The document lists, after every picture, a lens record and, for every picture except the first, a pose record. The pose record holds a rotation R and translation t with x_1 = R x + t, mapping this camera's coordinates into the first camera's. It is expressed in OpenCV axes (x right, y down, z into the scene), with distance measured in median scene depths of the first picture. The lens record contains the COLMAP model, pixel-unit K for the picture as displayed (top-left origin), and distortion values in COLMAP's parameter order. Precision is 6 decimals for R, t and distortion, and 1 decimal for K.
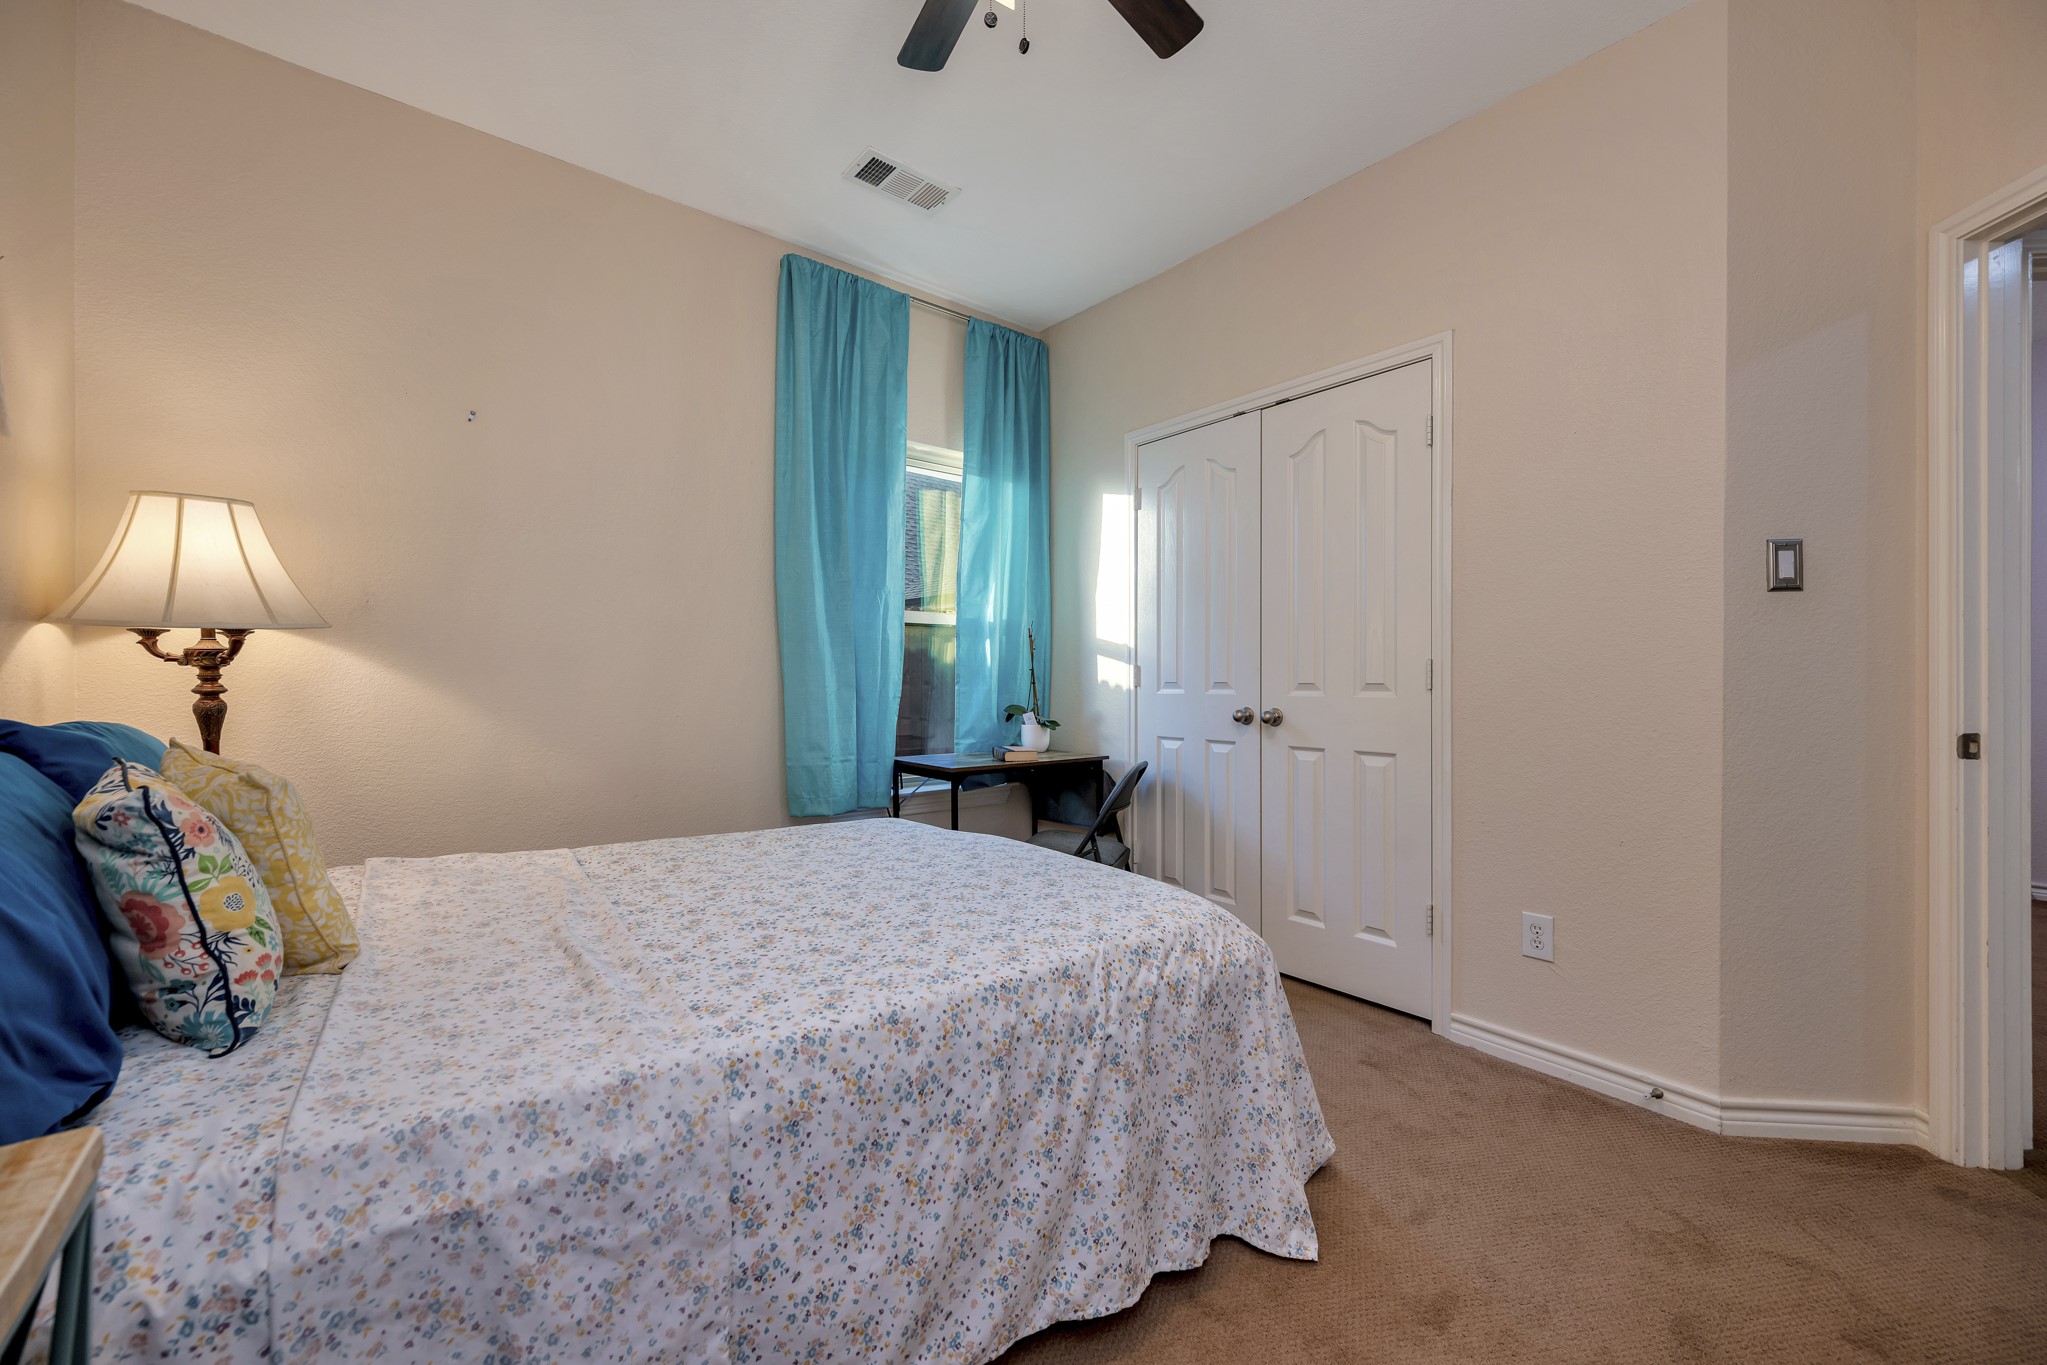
lens RADIAL K [[817.4, 0, 1028.7], [0, 817.4, 691.3], [0, 0, 1]] dist [0.001406, 0.000362]
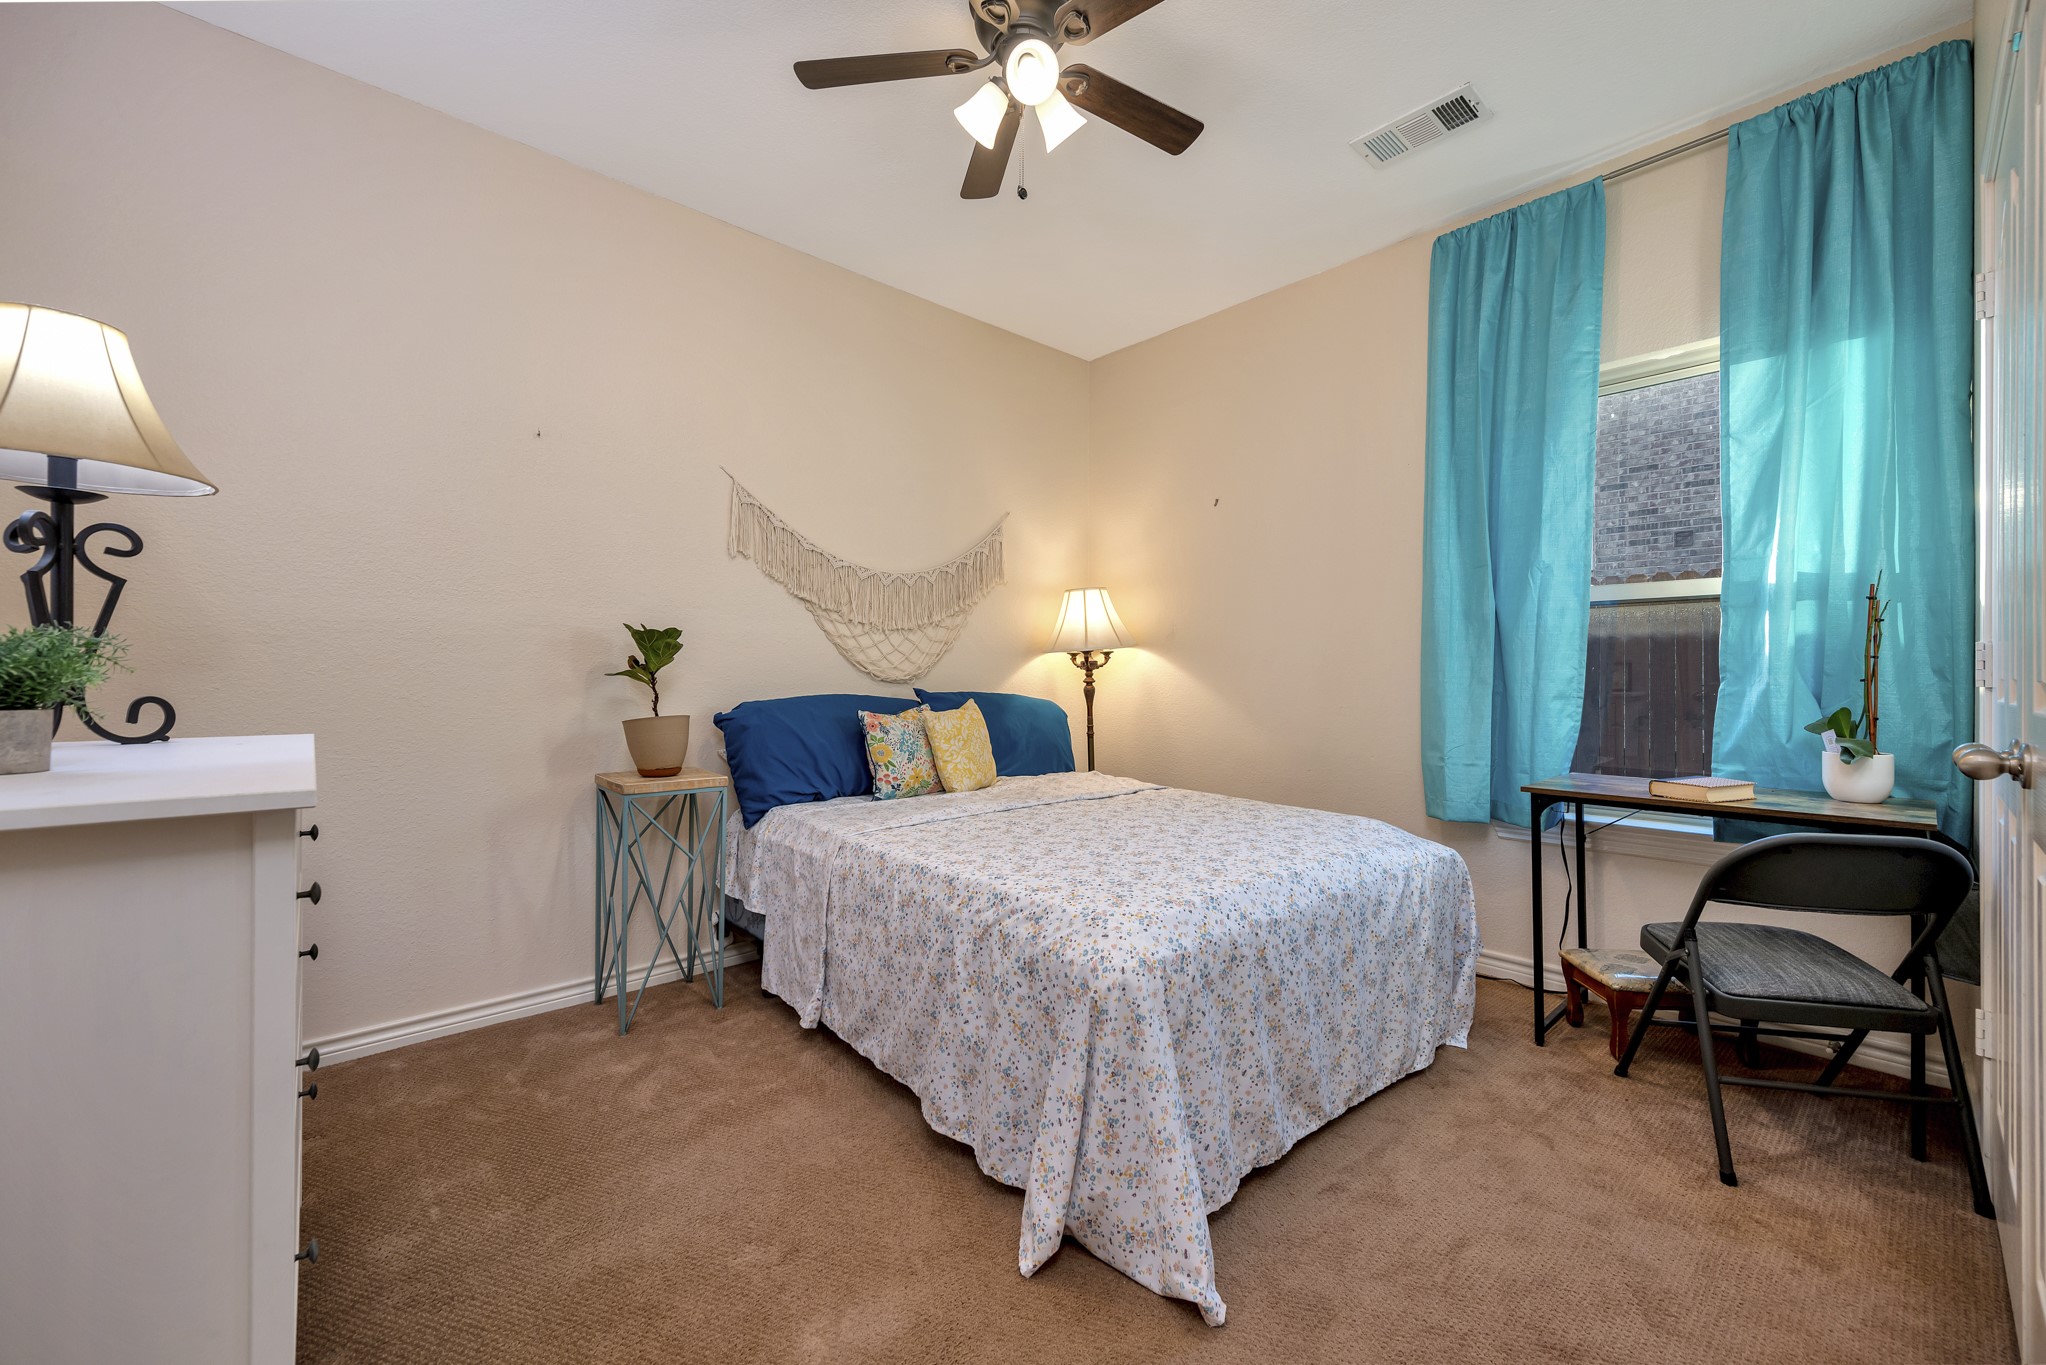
lens RADIAL K [[817.0, 0, 1028.2], [0, 817.0, 673.4], [0, 0, 1]] dist [0.001406, 0.000362]
pose [[0.040641, -0.003299, -0.999168, 1.156253], [-0.011513, 0.999927, -0.003770, -0.012641], [0.999107, 0.011657, 0.040600, 0.835717]]
